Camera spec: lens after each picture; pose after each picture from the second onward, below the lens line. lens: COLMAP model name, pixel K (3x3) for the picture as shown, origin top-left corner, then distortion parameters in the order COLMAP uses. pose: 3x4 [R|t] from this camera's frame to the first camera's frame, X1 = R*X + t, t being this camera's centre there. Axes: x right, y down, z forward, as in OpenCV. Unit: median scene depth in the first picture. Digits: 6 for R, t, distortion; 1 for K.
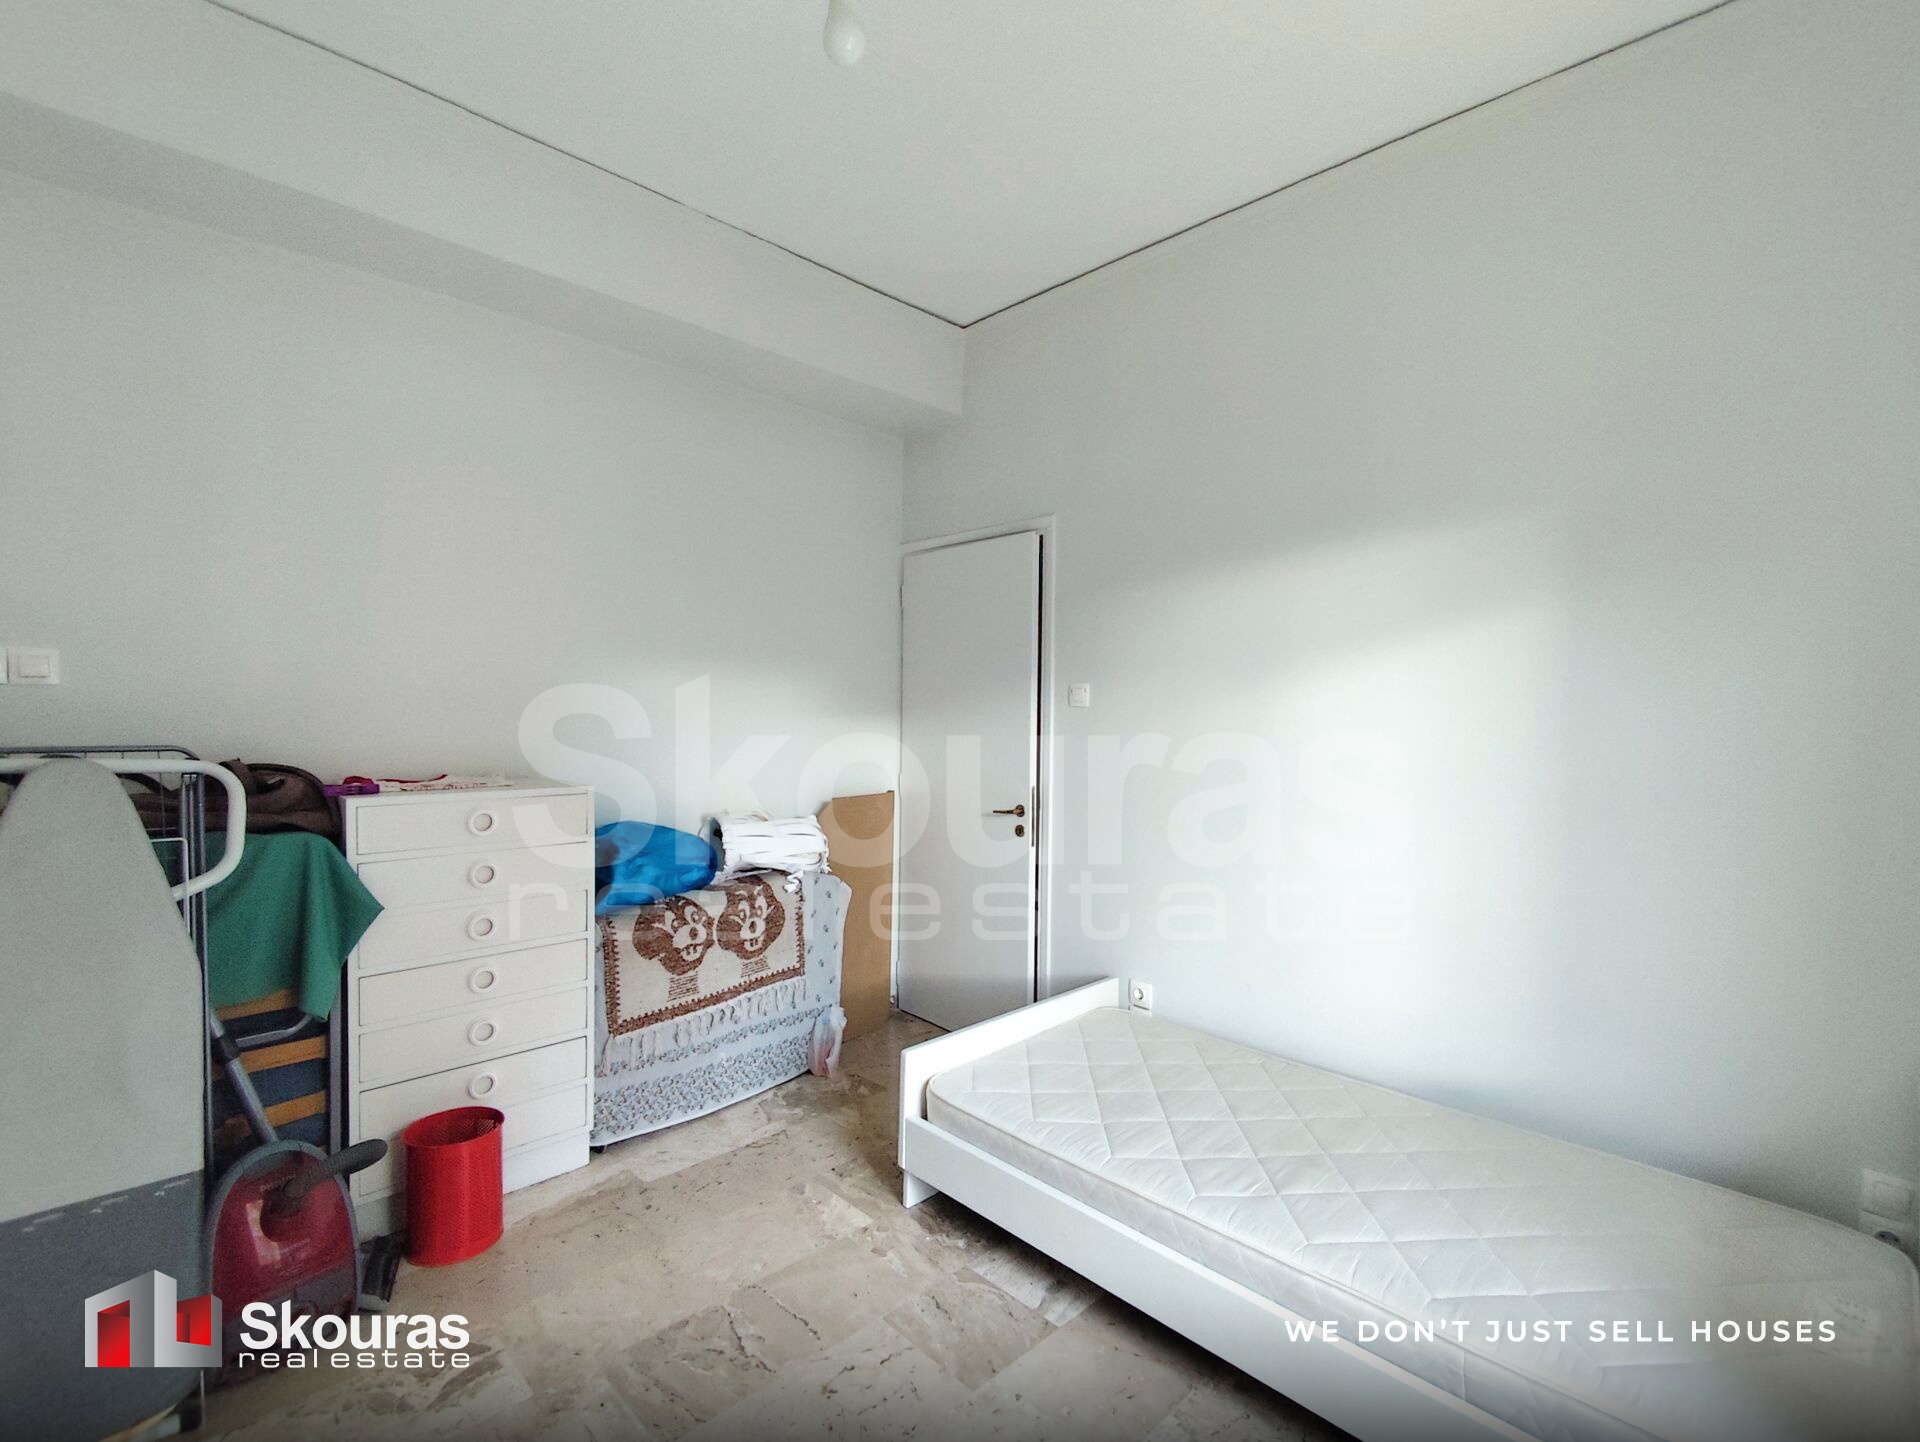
lens RADIAL K [[895.7, 0, 971.8], [0, 895.7, 724.9], [0, 0, 1]] dist [0.037180, -0.025477]
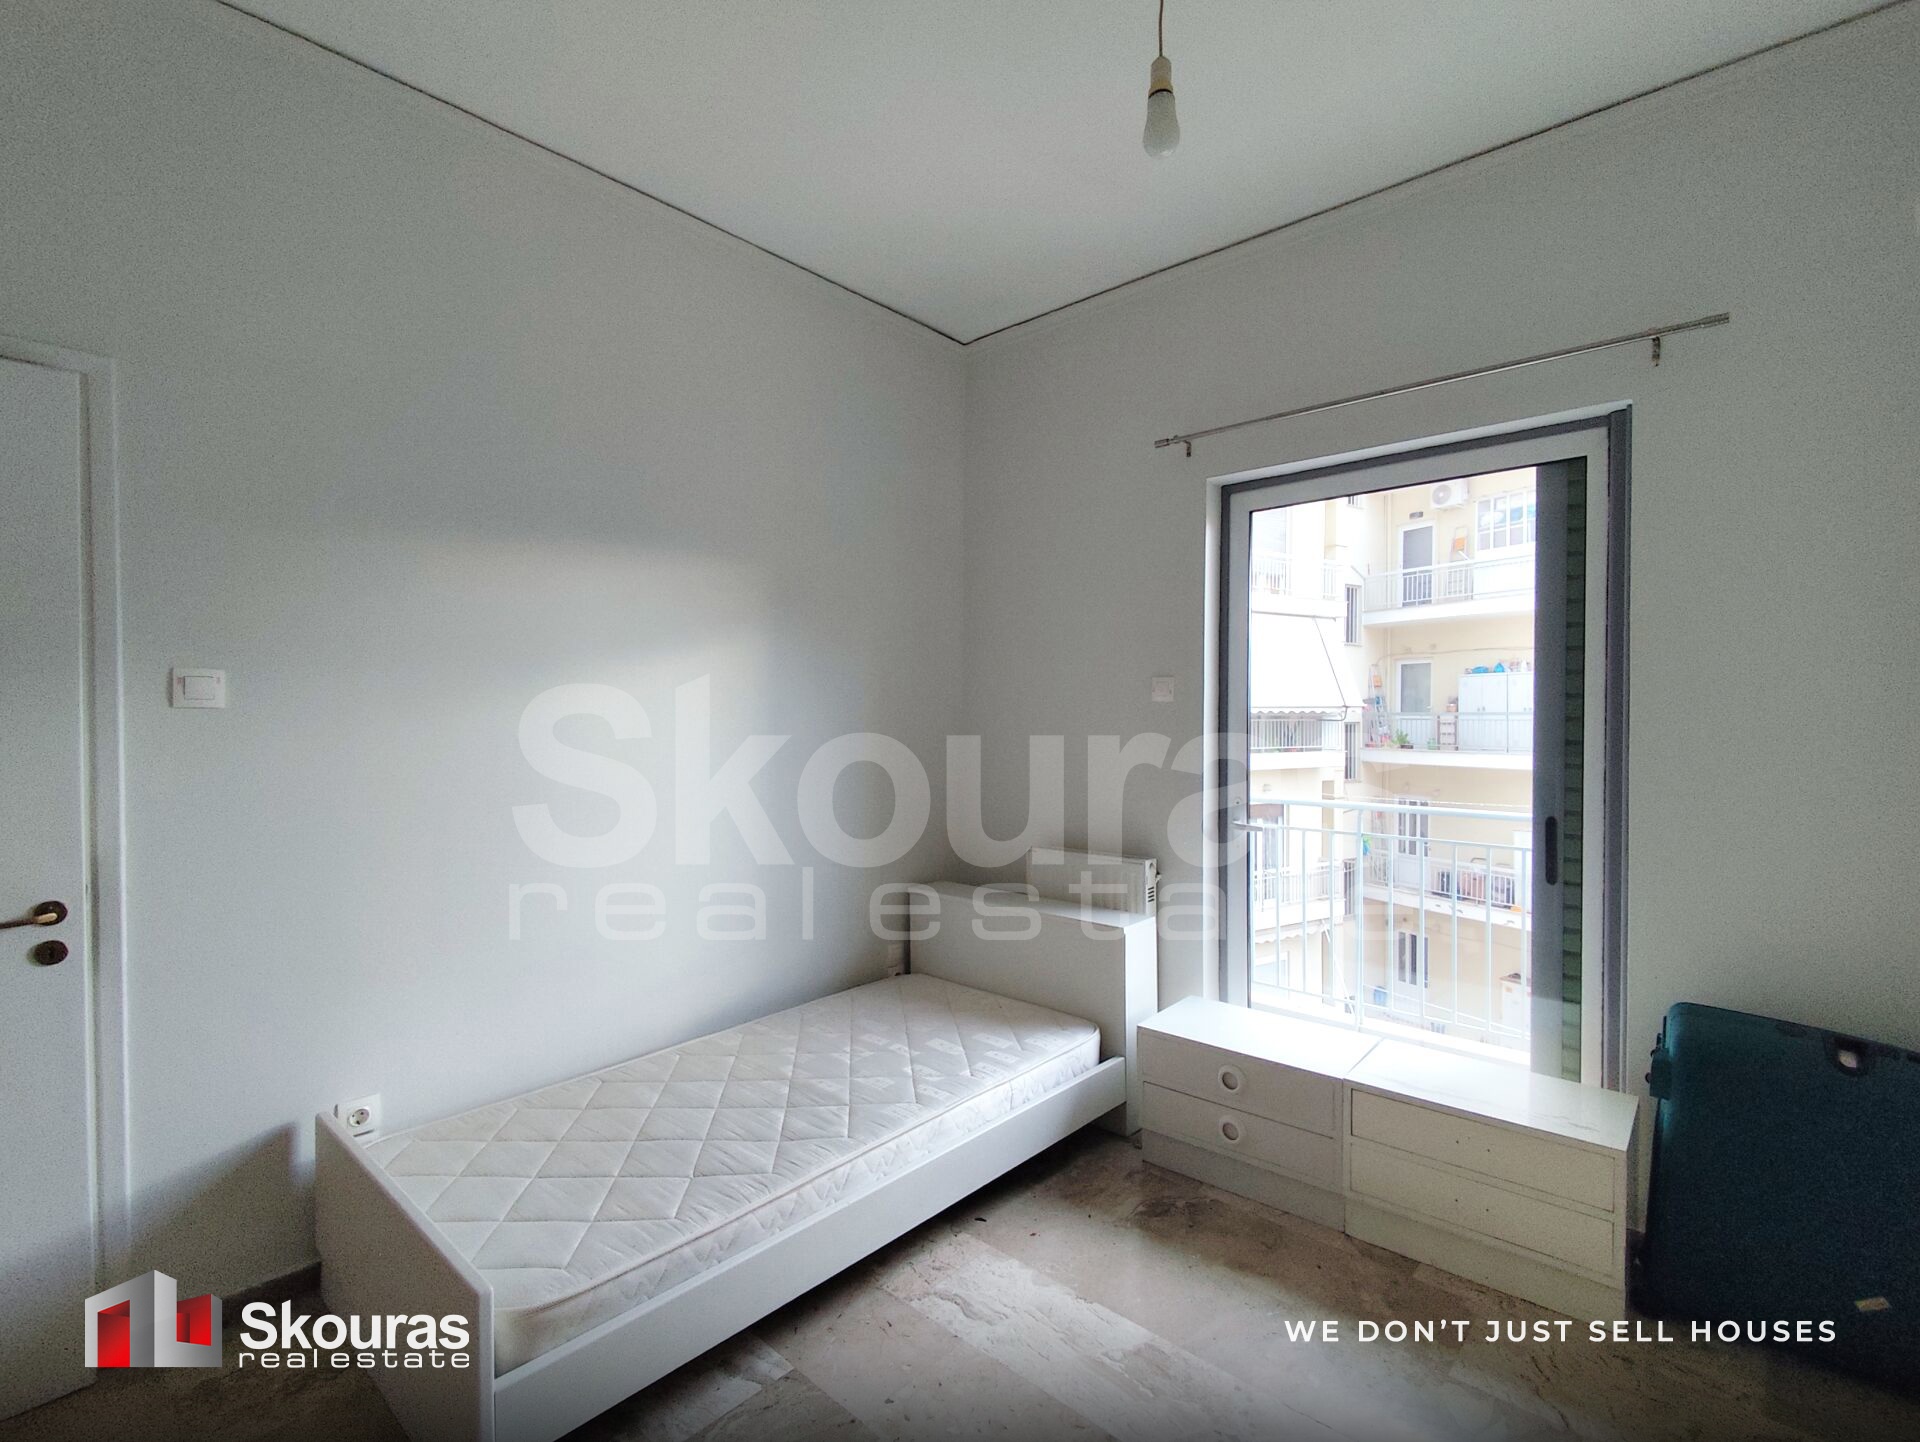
lens RADIAL K [[895.7, 0, 971.8], [0, 895.7, 724.9], [0, 0, 1]] dist [0.037180, -0.025477]
pose [[-0.065346, -0.020064, 0.997661, -0.497327], [0.020481, 0.999560, 0.021443, -0.011400], [-0.997652, 0.021834, -0.064906, 0.516358]]
